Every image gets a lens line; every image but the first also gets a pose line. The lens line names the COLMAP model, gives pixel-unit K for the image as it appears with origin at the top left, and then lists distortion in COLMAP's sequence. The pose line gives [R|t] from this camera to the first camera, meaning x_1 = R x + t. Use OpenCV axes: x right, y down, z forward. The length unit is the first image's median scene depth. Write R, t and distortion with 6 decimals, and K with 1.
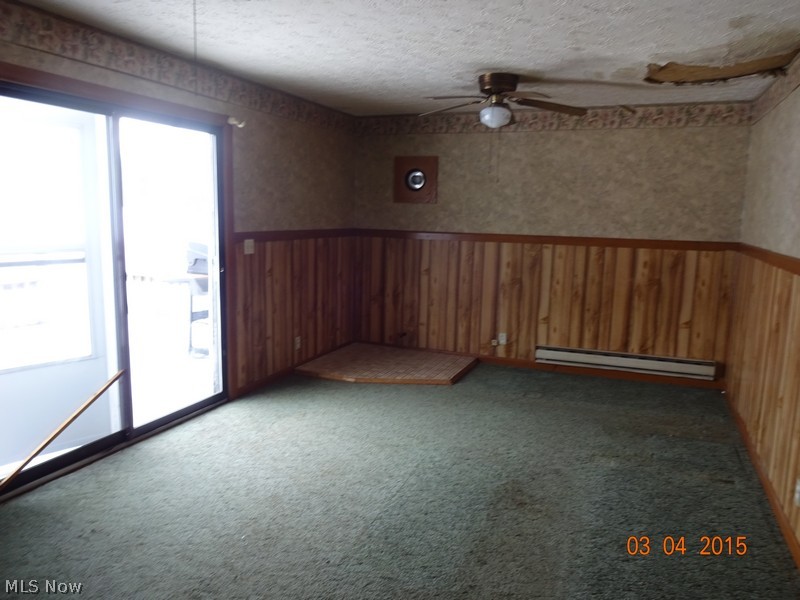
lens RADIAL K [[585.9, 0, 397.5], [0, 585.9, 296.6], [0, 0, 1]] dist [-0.012831, 0.001830]
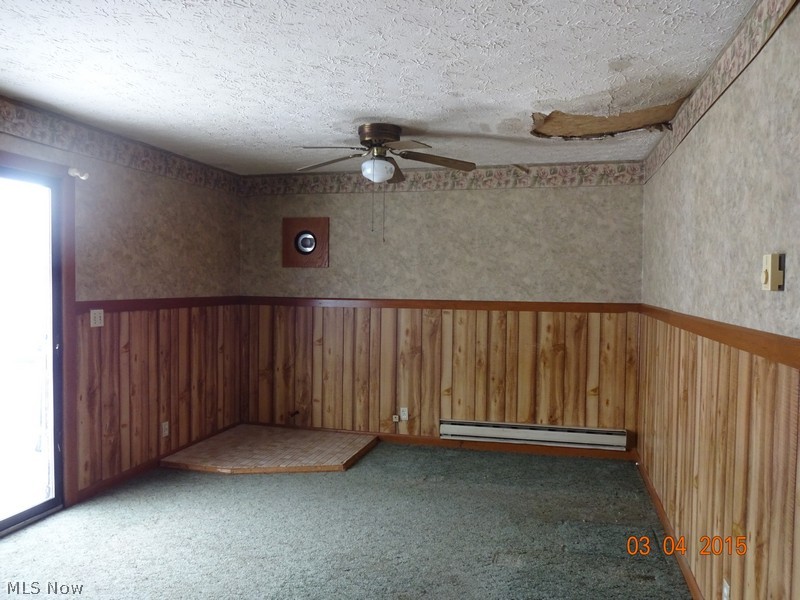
lens RADIAL K [[585.9, 0, 397.5], [0, 585.9, 296.6], [0, 0, 1]] dist [-0.012831, 0.001830]
pose [[0.991542, -0.015335, 0.128875, 0.063336], [0.030288, 0.992917, -0.114885, -0.005247], [-0.126200, 0.117817, 0.984984, 0.098174]]
